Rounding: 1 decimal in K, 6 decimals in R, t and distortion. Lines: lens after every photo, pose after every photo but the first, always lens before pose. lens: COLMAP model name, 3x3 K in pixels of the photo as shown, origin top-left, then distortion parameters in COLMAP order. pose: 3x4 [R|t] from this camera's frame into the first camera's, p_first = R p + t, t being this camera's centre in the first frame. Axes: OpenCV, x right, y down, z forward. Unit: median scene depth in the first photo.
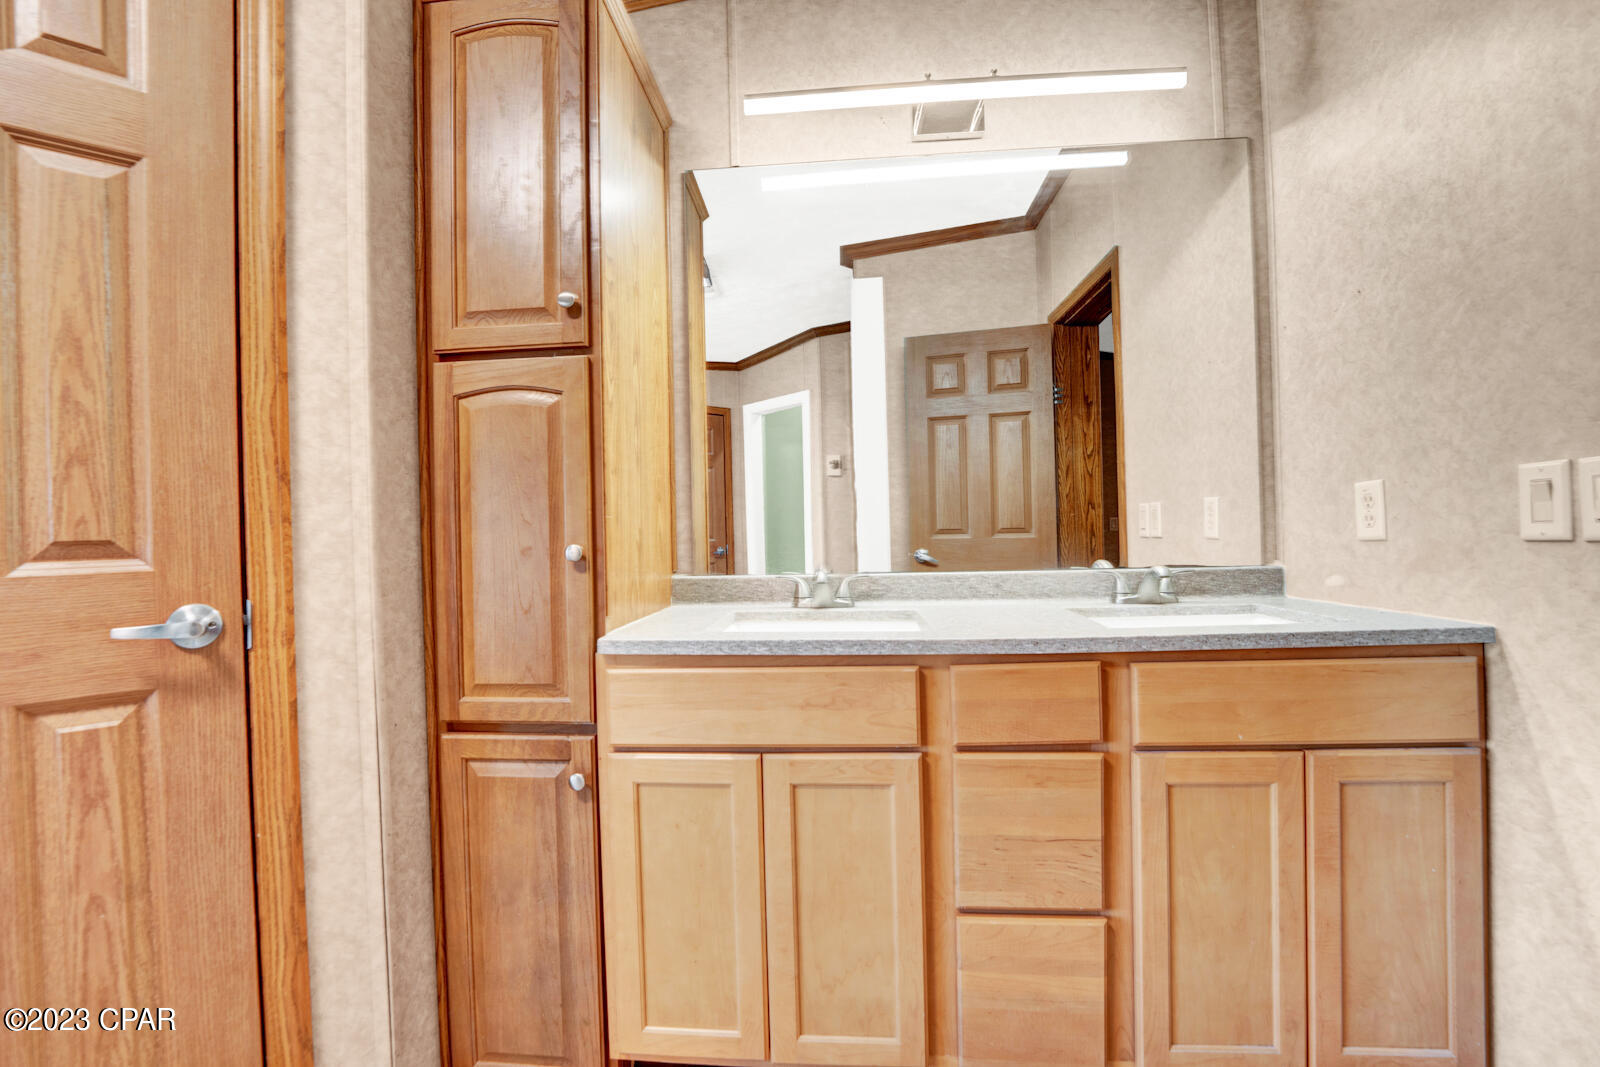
lens RADIAL K [[684.4, 0, 787.1], [0, 684.4, 530.7], [0, 0, 1]] dist [-0.032177, 0.004954]
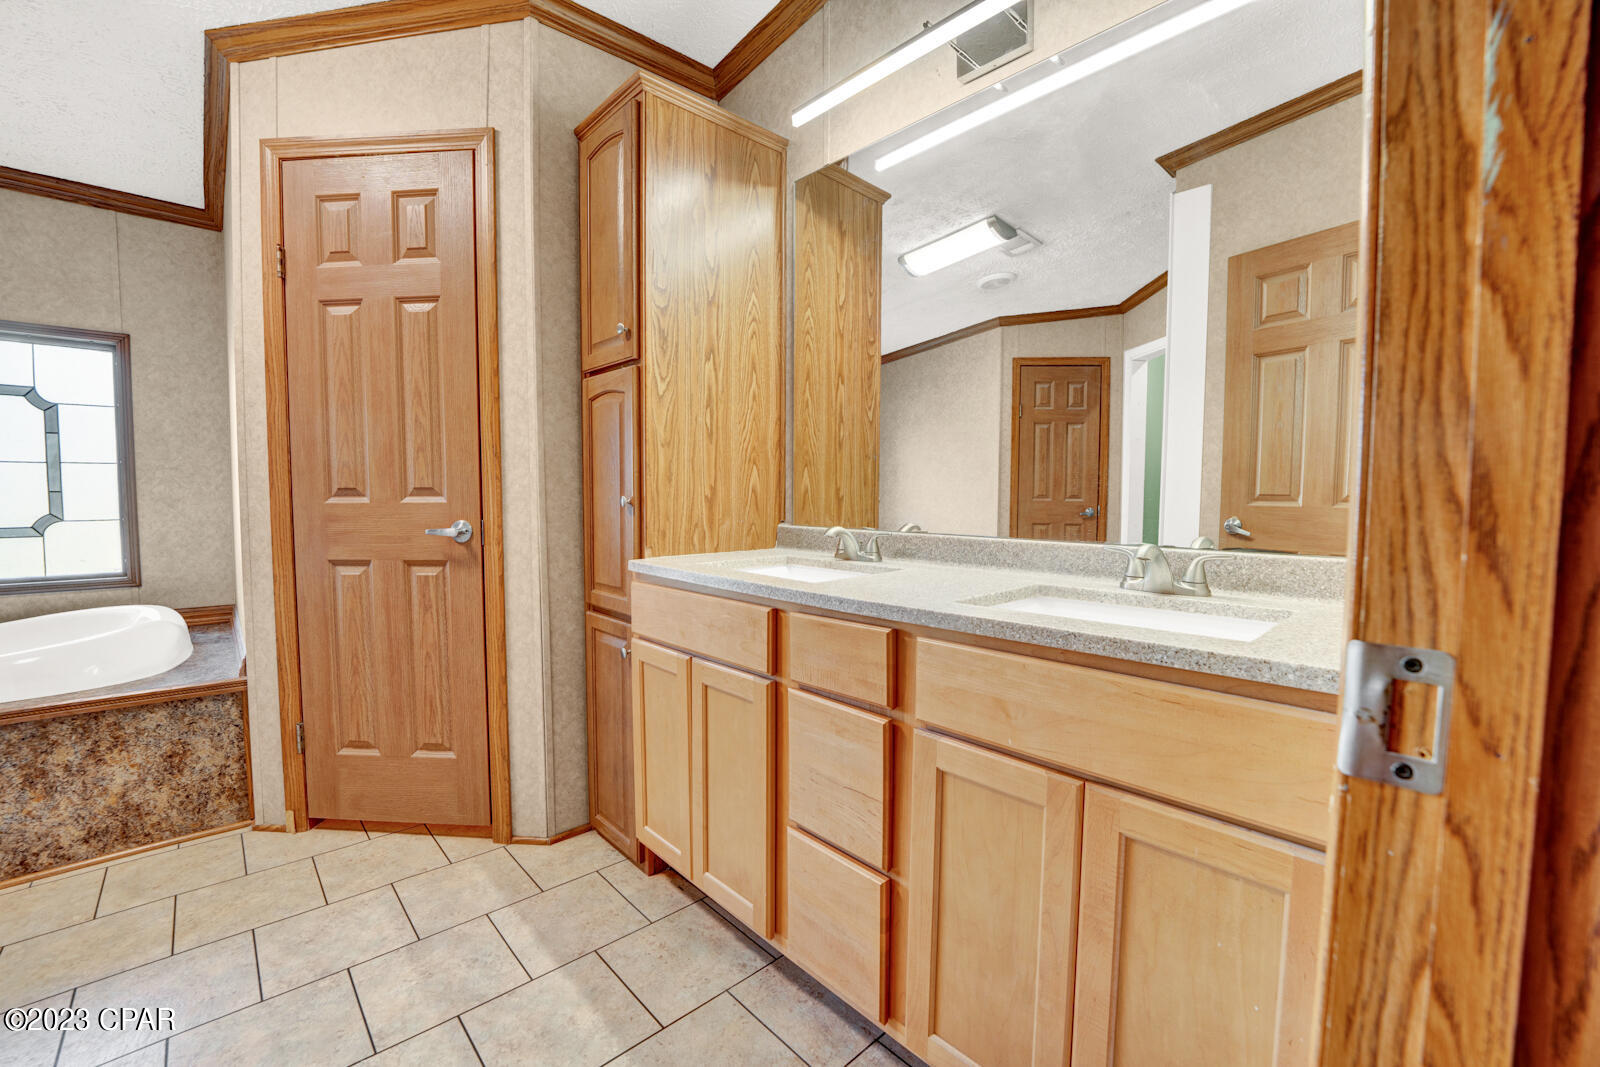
lens RADIAL K [[656.6, 0, 789.4], [0, 656.6, 533.9], [0, 0, 1]] dist [-0.031626, 0.004699]
pose [[0.735450, 0.067667, -0.674192, 0.955521], [-0.017702, 0.996580, 0.080715, -0.019537], [0.677348, -0.047427, 0.734133, 0.197615]]
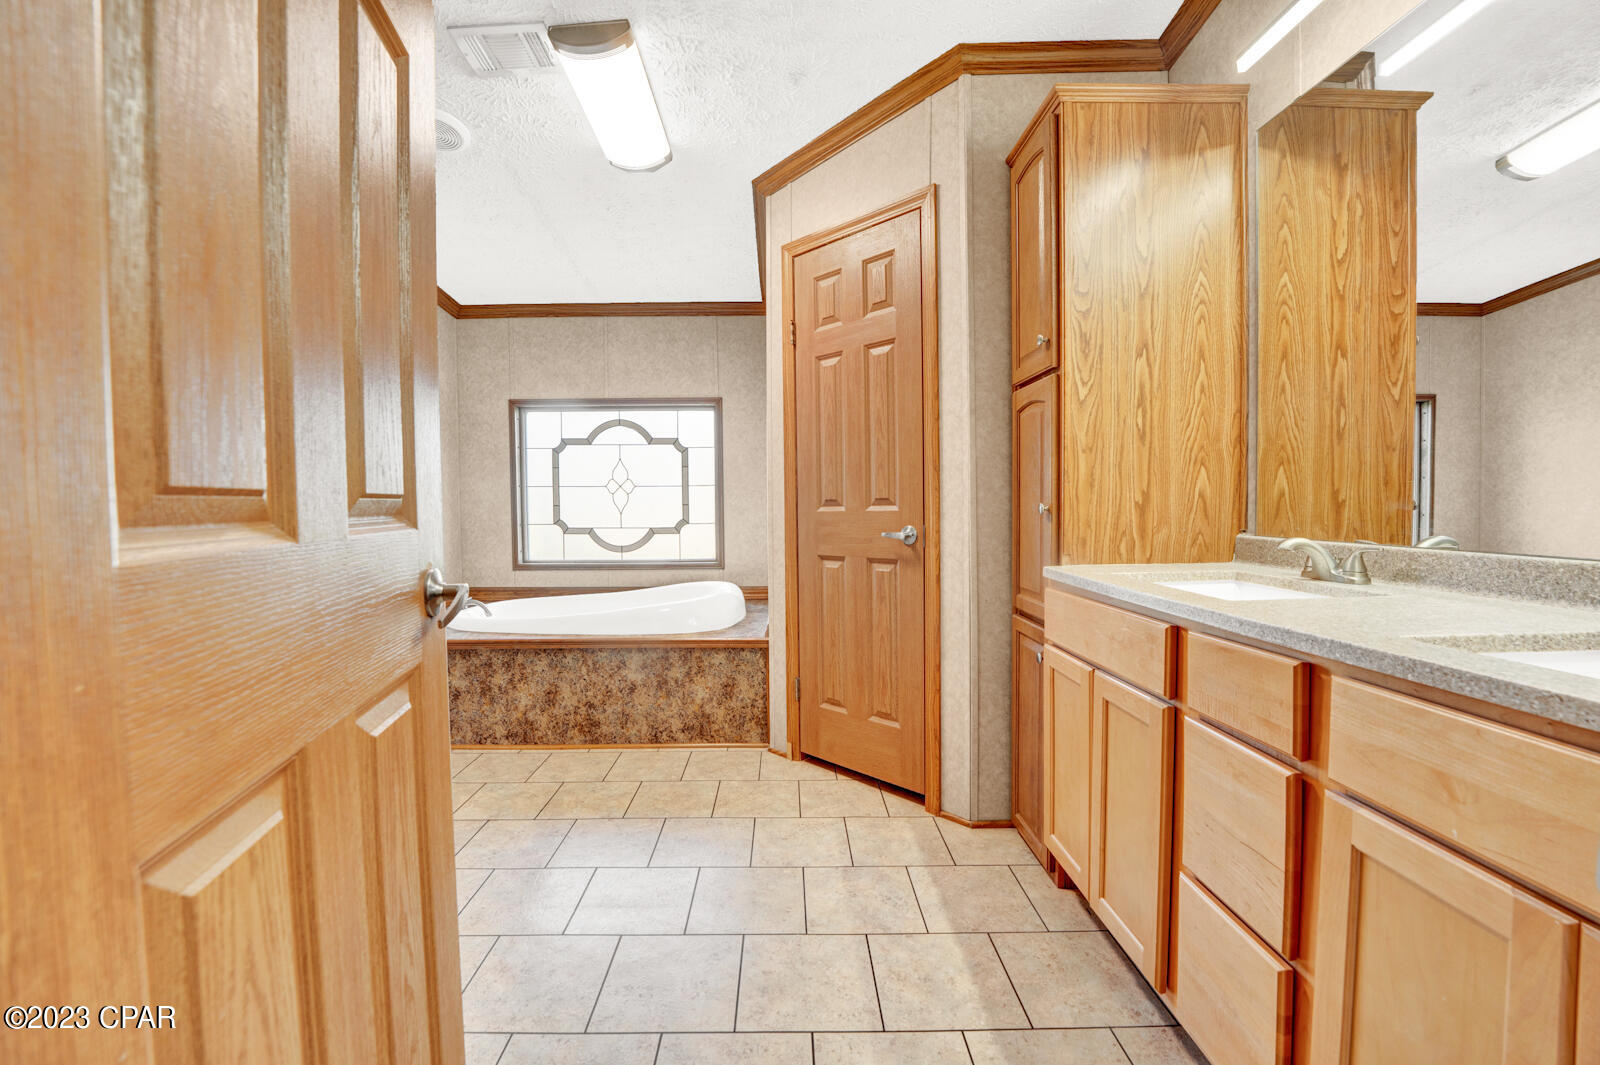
lens RADIAL K [[656.1, 0, 783.3], [0, 656.1, 530.5], [0, 0, 1]] dist [-0.029719, 0.002980]
pose [[0.084104, 0.062173, -0.994515, 1.124642], [0.013849, 0.997882, 0.063555, -0.019827], [0.996361, -0.019118, 0.083065, 0.315572]]
